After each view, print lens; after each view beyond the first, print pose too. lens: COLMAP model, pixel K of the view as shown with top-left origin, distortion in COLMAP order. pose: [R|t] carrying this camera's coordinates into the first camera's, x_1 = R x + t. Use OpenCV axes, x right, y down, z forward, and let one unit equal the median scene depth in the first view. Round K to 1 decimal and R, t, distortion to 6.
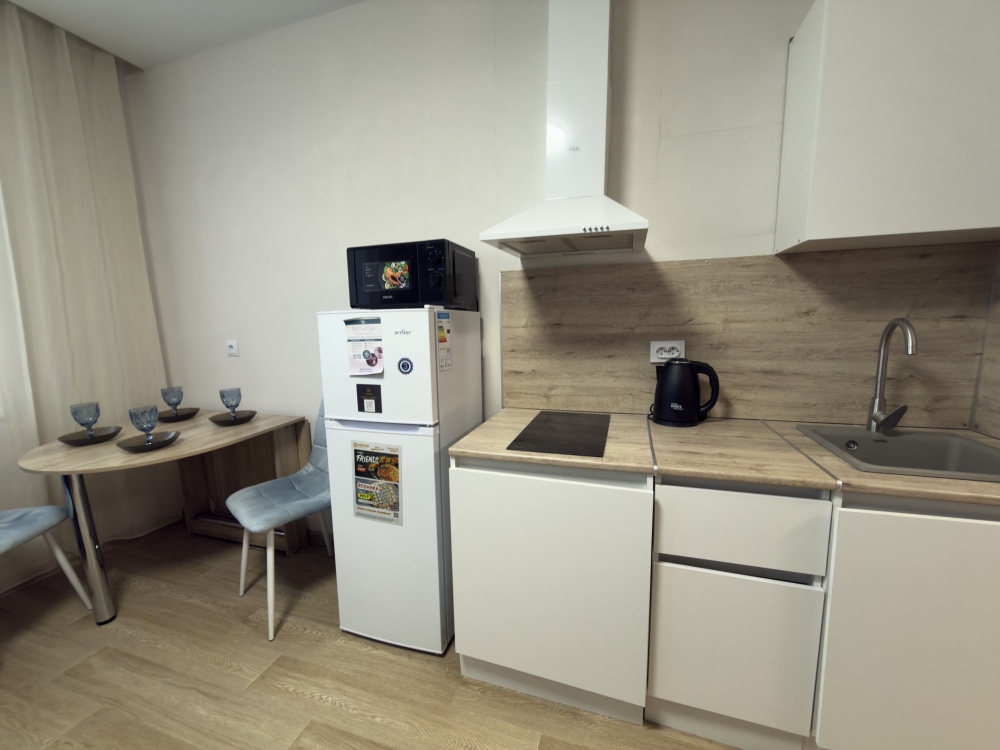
lens RADIAL K [[396.4, 0, 502.6], [0, 396.4, 374.6], [0, 0, 1]] dist [-0.000264, -0.000142]
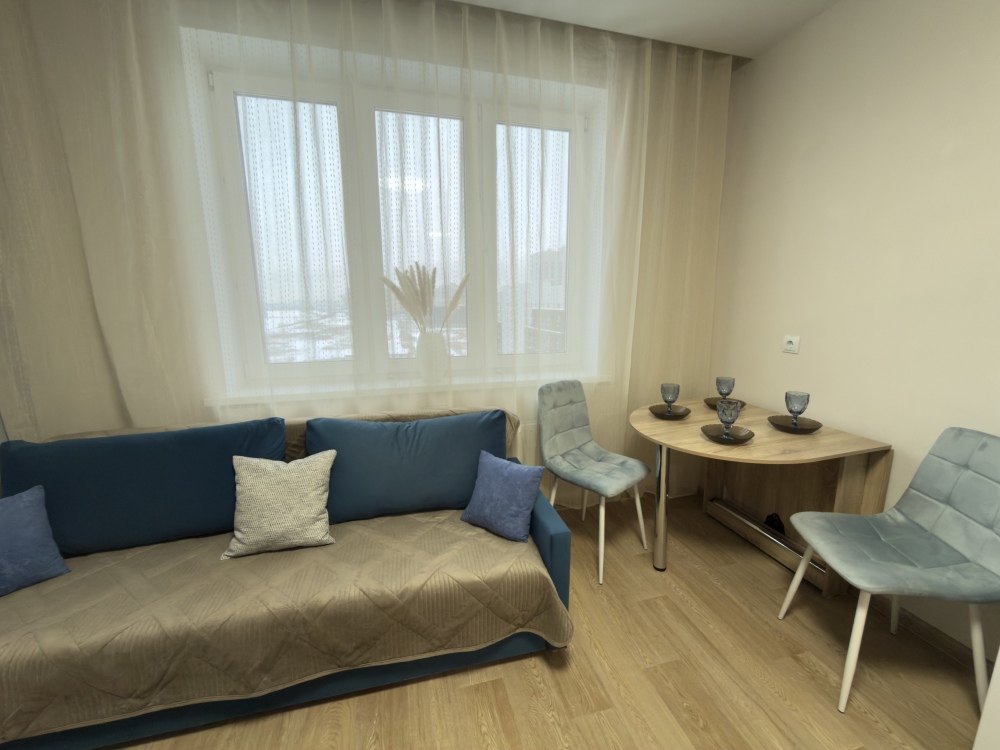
lens RADIAL K [[396.4, 0, 502.6], [0, 396.4, 374.6], [0, 0, 1]] dist [-0.000264, -0.000142]
pose [[0.540365, 0.170045, -0.824069, -0.359992], [-0.117882, 0.985007, 0.125956, -0.044483], [0.833132, 0.029081, 0.552309, -0.066669]]
